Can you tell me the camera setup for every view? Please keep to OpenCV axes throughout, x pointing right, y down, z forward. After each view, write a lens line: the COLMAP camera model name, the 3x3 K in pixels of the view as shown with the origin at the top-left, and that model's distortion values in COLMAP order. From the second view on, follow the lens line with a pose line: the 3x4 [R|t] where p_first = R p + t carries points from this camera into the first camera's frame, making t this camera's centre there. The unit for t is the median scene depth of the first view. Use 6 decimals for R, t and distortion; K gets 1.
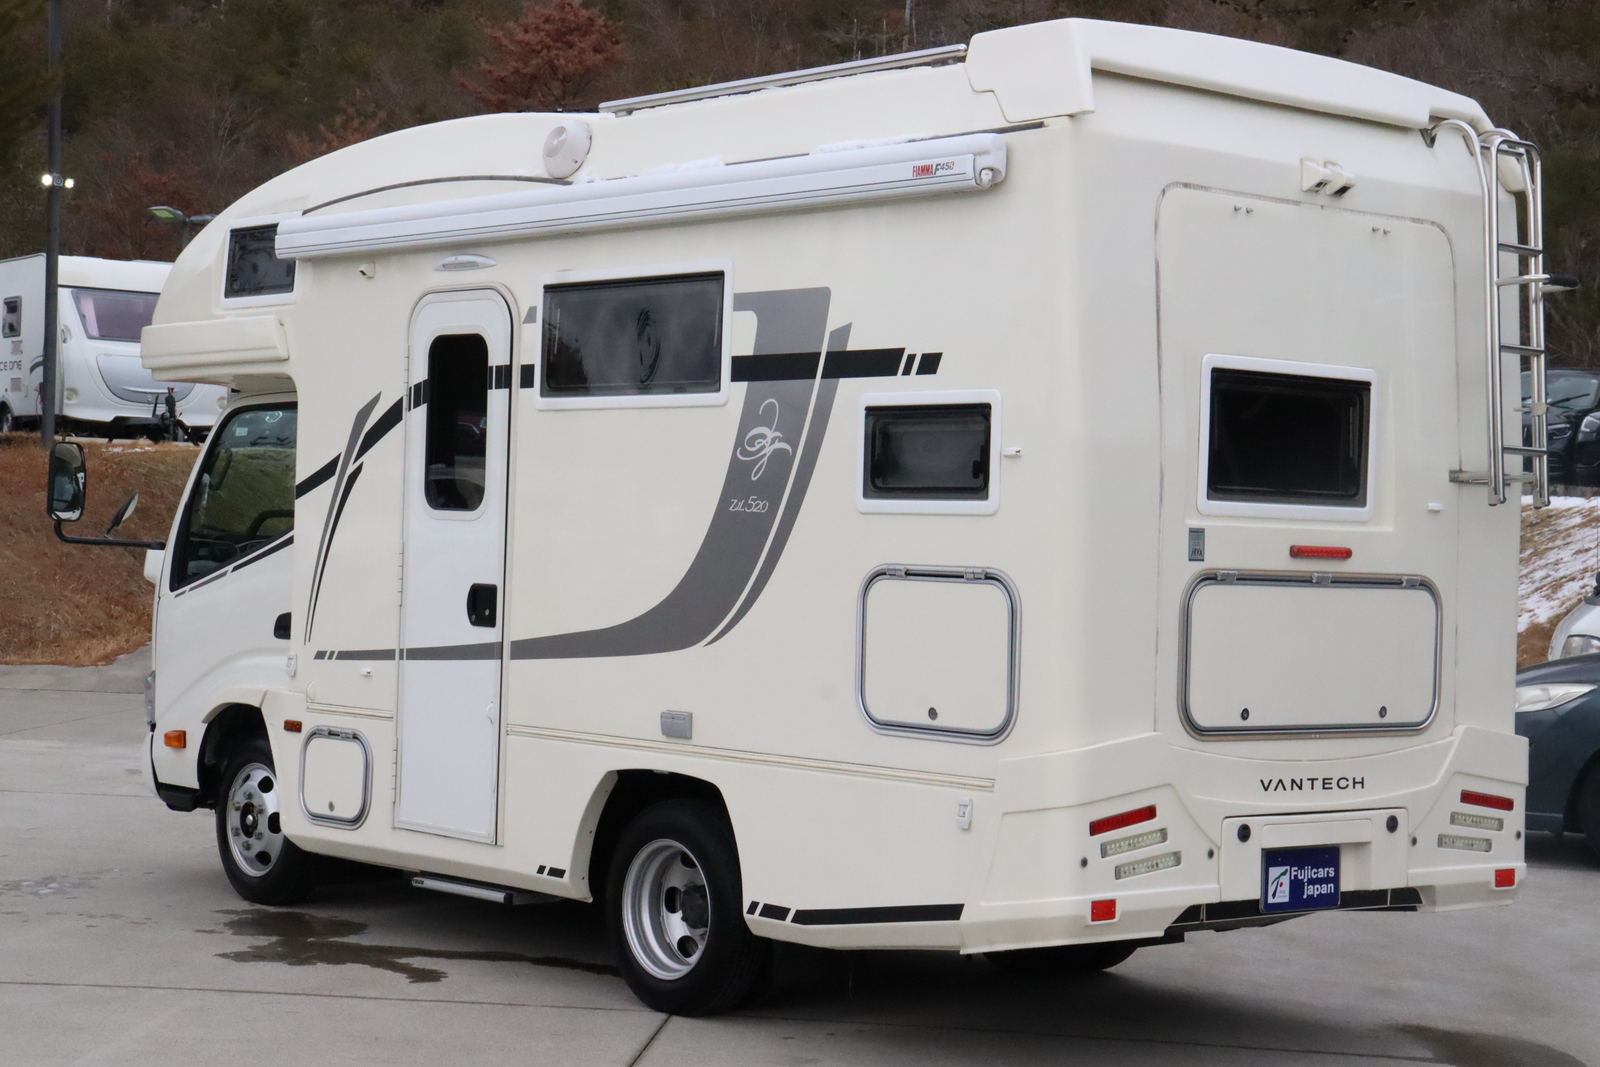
lens RADIAL K [[2869.1, 0, 801.1], [0, 2869.1, 474.3], [0, 0, 1]] dist [0.008951, 0.000000]
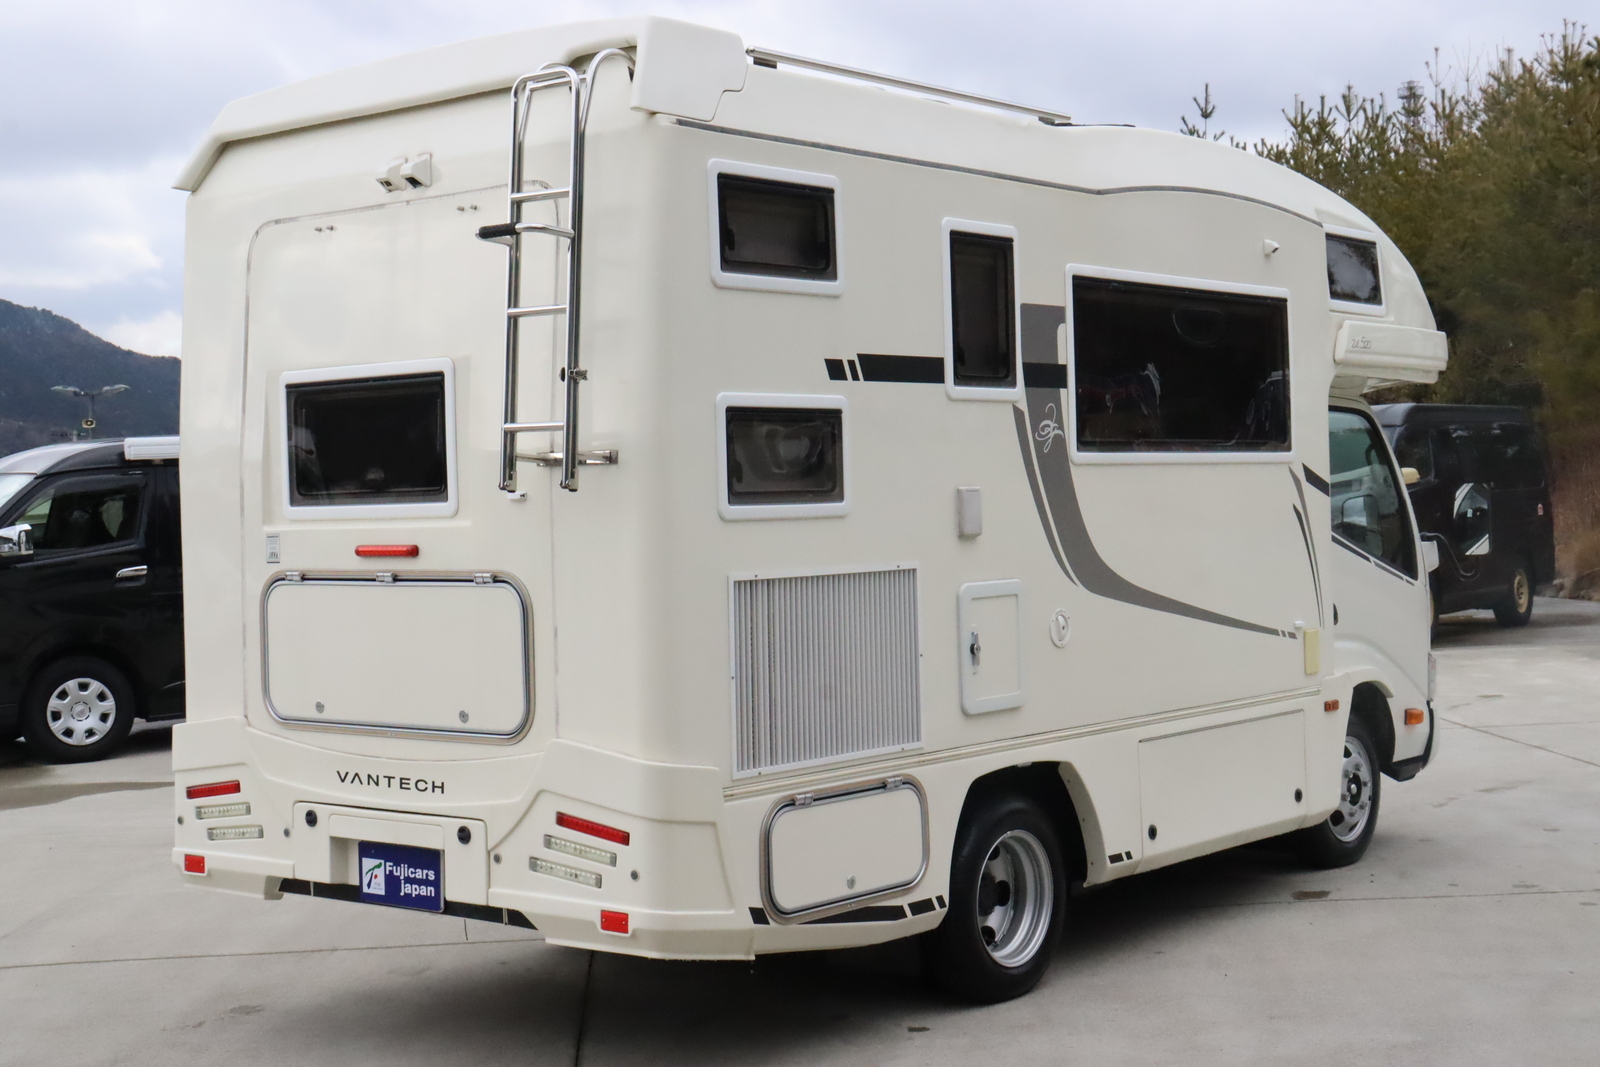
lens RADIAL K [[2311.6, 0, 800.4], [0, 2311.6, 542.6], [0, 0, 1]] dist [-0.023199, 0.000000]
pose [[0.174635, -0.026490, -0.984277, 0.986203], [0.045456, 0.998789, -0.018815, 0.045293], [0.983583, -0.041455, 0.175628, 0.988063]]
